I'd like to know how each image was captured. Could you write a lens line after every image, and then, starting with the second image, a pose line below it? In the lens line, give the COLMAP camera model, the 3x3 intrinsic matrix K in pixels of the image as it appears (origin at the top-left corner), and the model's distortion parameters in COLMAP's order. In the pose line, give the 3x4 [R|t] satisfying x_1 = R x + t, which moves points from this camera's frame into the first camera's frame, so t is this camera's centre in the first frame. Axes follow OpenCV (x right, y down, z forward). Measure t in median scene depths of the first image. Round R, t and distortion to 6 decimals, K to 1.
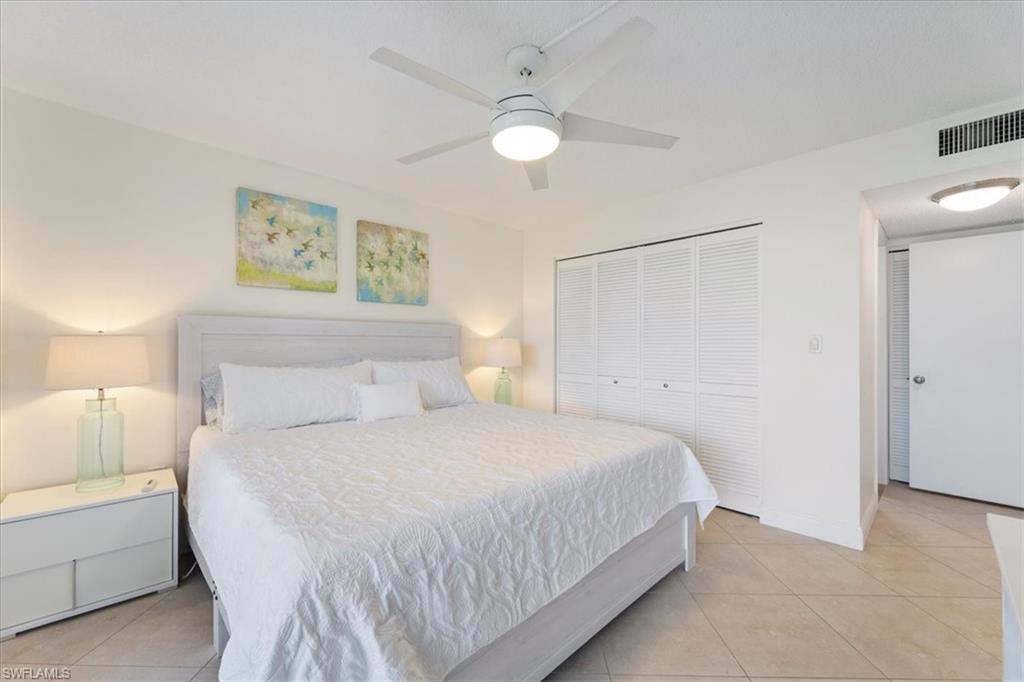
lens RADIAL K [[412.9, 0, 518.6], [0, 412.9, 334.3], [0, 0, 1]] dist [-0.000080, -0.001493]
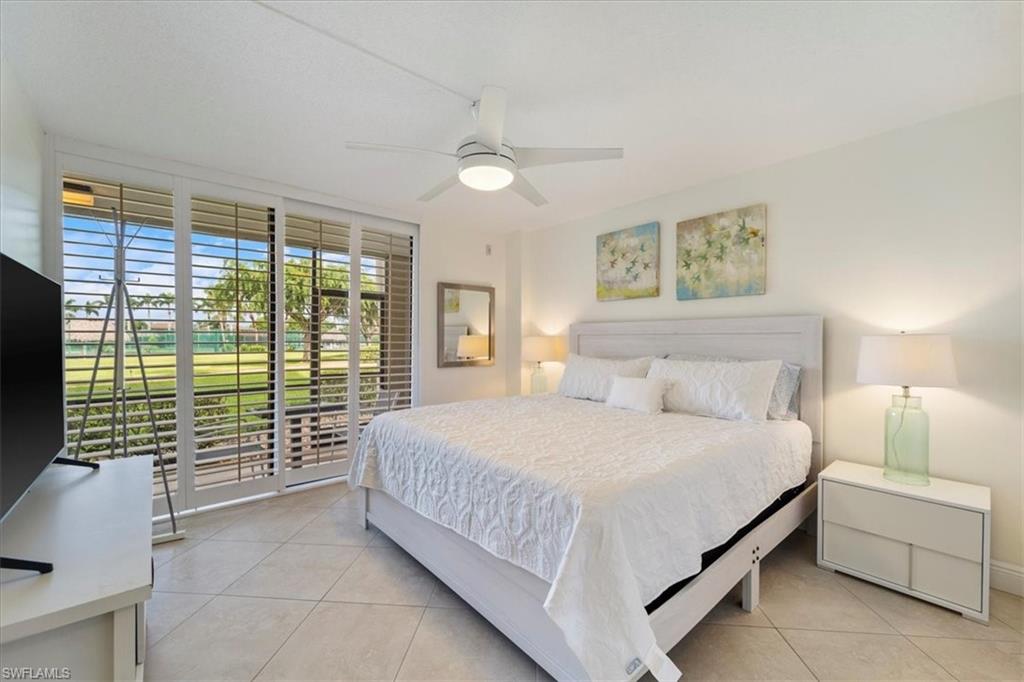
lens RADIAL K [[412.9, 0, 518.9], [0, 412.9, 346.5], [0, 0, 1]] dist [-0.000080, -0.001493]
pose [[-0.056229, 0.013023, -0.998333, 0.664560], [0.016645, 0.999788, 0.012105, 0.016043], [0.998279, -0.015936, -0.056433, 0.632445]]
